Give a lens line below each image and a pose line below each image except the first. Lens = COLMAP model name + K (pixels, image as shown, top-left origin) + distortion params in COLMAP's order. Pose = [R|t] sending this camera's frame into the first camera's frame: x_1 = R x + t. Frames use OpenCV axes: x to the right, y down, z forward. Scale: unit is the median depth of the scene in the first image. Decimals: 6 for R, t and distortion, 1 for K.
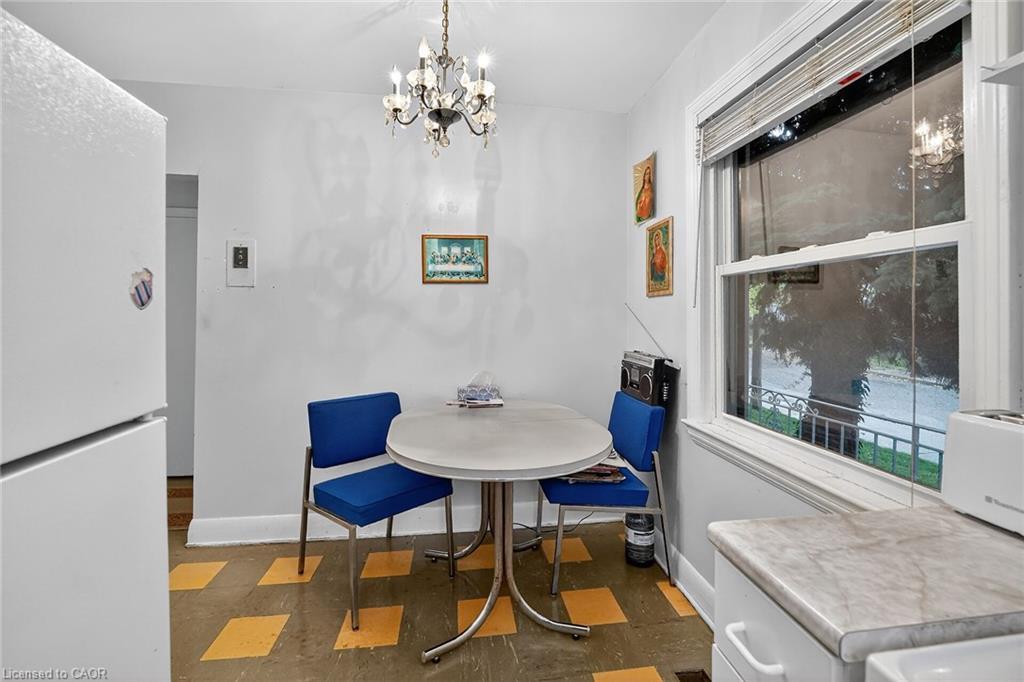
lens RADIAL K [[427.0, 0, 509.6], [0, 427.0, 316.0], [0, 0, 1]] dist [-0.011495, -0.000145]
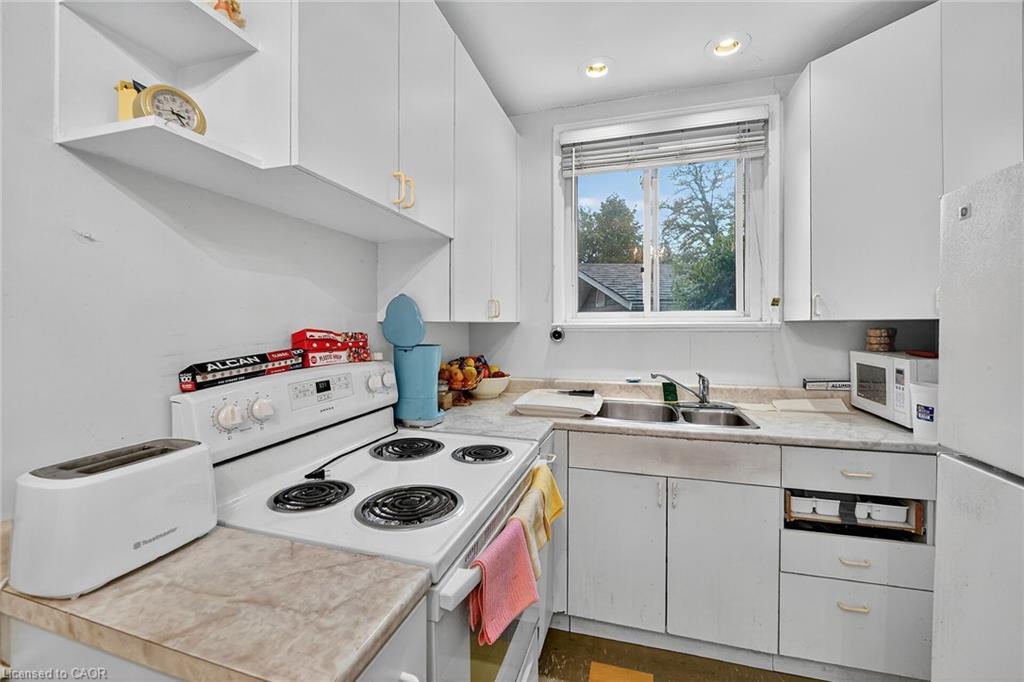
lens RADIAL K [[427.0, 0, 508.7], [0, 427.0, 324.5], [0, 0, 1]] dist [-0.011495, -0.000145]
pose [[-0.911440, -0.002033, 0.411427, -0.059218], [0.000762, 0.999978, 0.006629, -0.090013], [-0.411431, 0.006356, -0.911419, 1.599268]]
